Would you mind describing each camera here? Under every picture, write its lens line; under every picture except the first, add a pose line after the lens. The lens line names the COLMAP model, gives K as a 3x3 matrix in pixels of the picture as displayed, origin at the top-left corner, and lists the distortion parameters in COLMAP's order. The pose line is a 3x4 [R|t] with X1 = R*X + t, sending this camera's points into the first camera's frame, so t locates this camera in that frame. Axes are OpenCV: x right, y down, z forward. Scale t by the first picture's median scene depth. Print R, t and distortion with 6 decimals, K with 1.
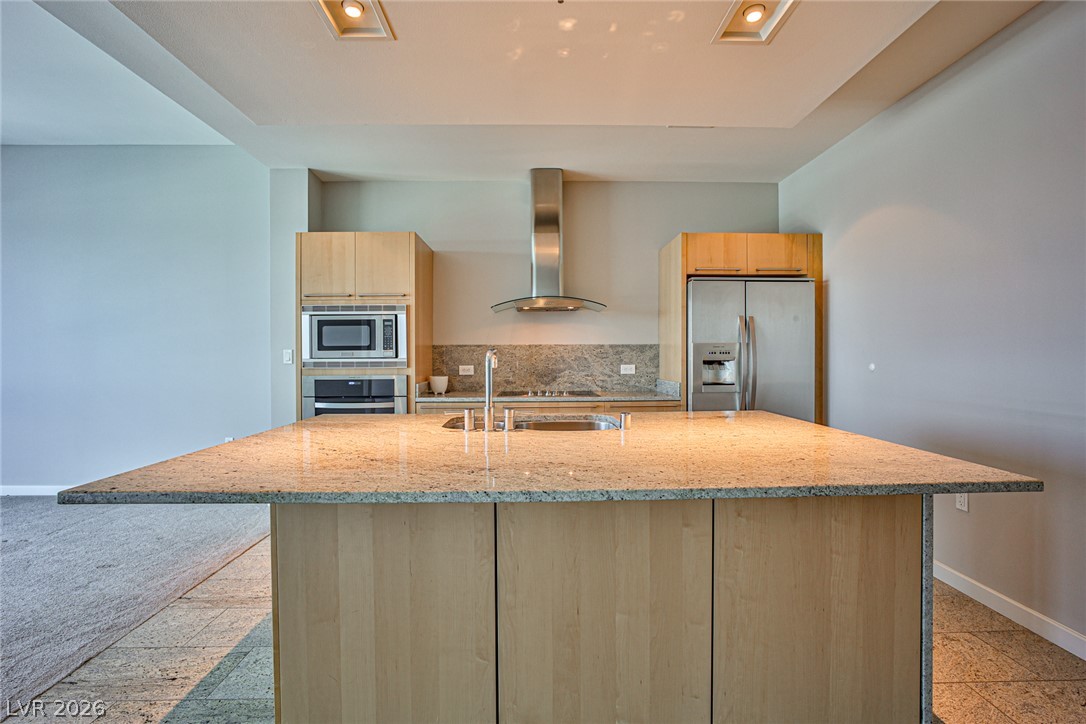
lens RADIAL K [[478.8, 0, 521.1], [0, 478.8, 356.0], [0, 0, 1]] dist [-0.026764, 0.008370]
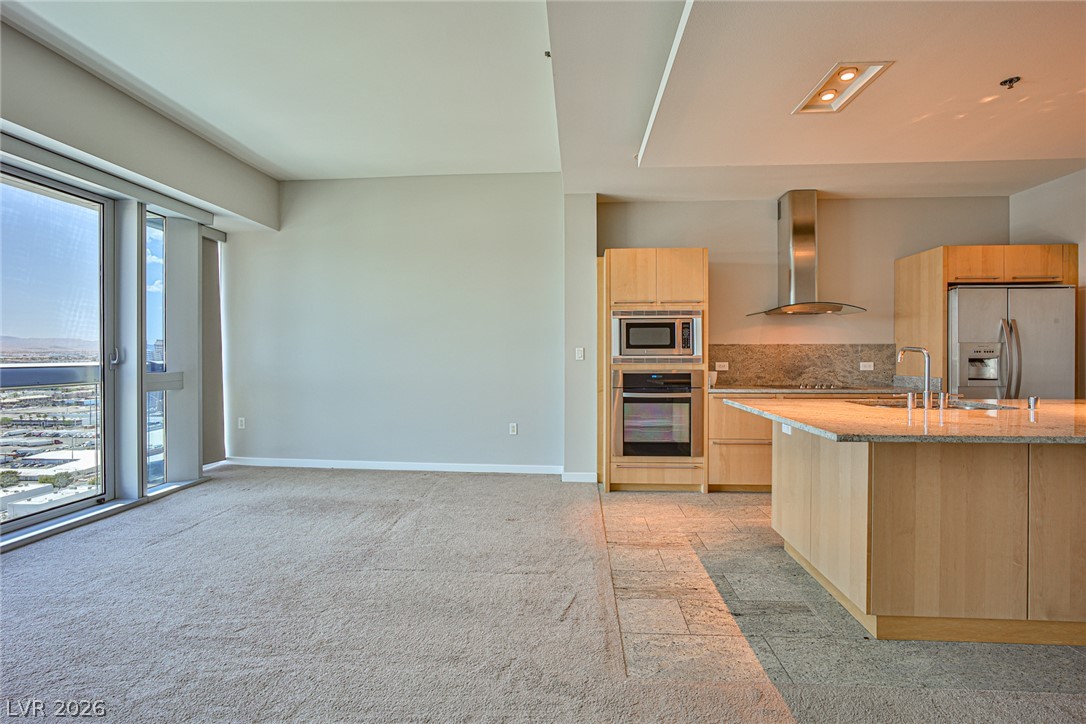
lens RADIAL K [[478.8, 0, 537.2], [0, 478.8, 358.3], [0, 0, 1]] dist [-0.026764, 0.008370]
pose [[0.996680, 0.003109, -0.081354, -0.547089], [-0.002769, 0.999987, 0.004292, 0.007761], [0.081366, -0.004053, 0.996676, -0.202987]]
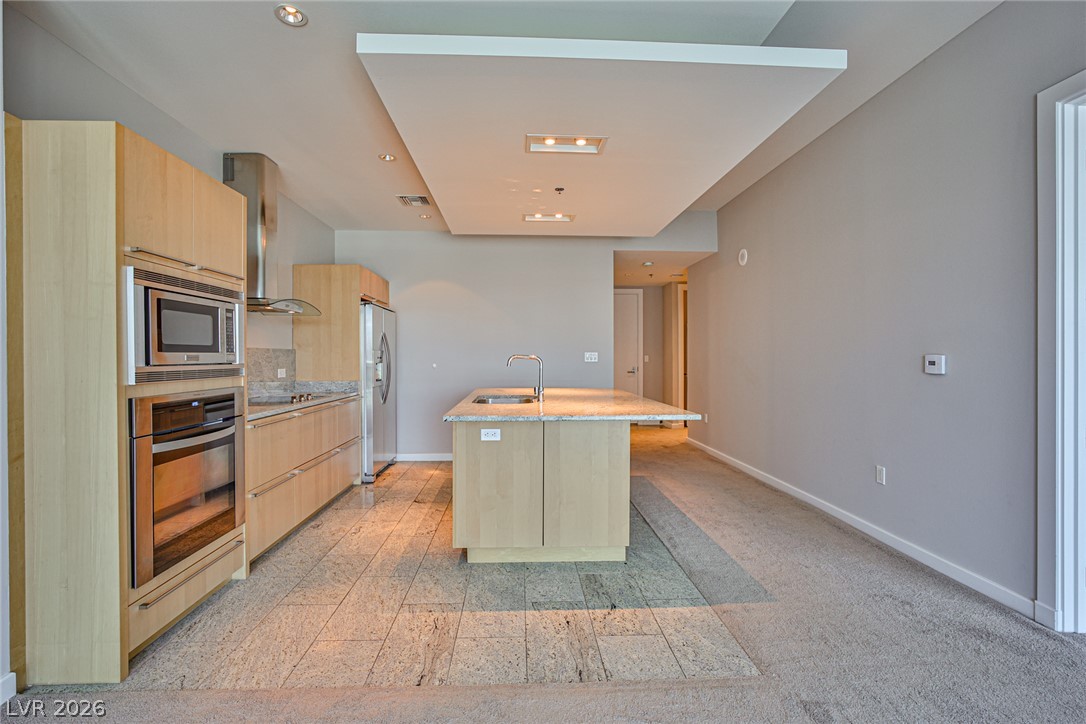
lens RADIAL K [[478.8, 0, 546.1], [0, 478.8, 364.3], [0, 0, 1]] dist [-0.026764, 0.008370]
pose [[-0.040284, -0.010712, 0.999131, -0.997869], [0.000160, 0.999942, 0.010728, -0.002549], [-0.999188, 0.000592, -0.040280, 0.558492]]
